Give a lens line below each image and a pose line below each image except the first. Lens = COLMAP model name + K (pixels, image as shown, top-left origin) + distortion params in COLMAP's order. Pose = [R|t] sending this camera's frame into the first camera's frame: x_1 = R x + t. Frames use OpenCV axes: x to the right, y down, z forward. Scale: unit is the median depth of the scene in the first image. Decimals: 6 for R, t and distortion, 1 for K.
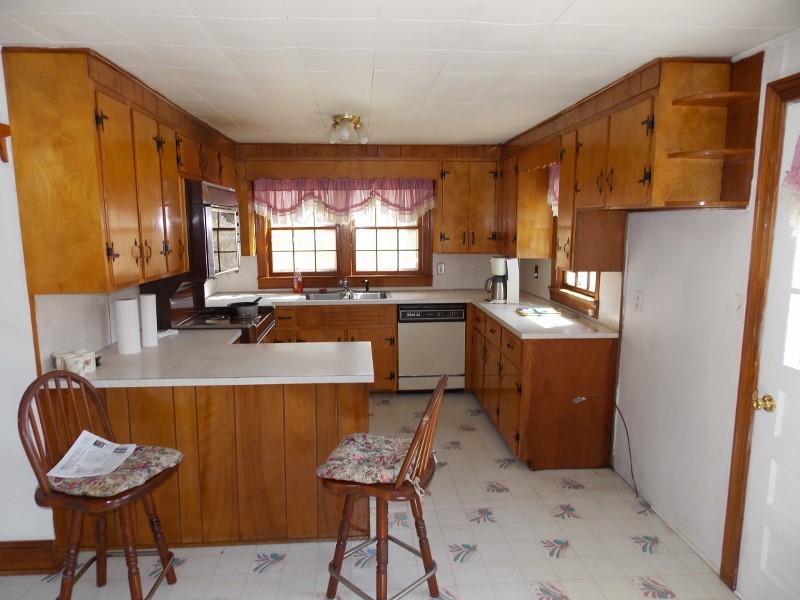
lens RADIAL K [[522.8, 0, 402.6], [0, 522.8, 300.6], [0, 0, 1]] dist [-0.027549, -0.002359]
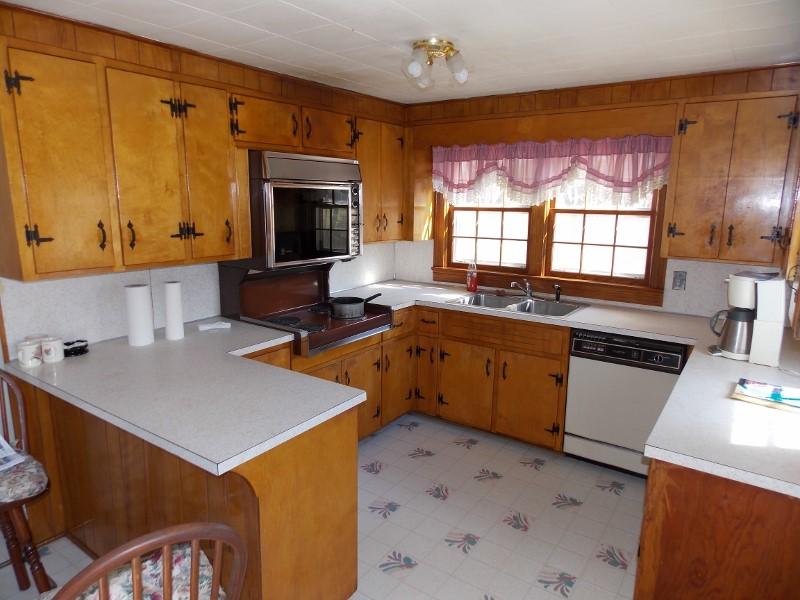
lens RADIAL K [[522.8, 0, 397.3], [0, 522.8, 297.2], [0, 0, 1]] dist [-0.027549, -0.002359]
pose [[0.772314, 0.129721, -0.621855, 0.210526], [-0.105473, 0.991526, 0.075844, -0.054469], [0.626424, 0.007013, 0.779451, 0.316867]]
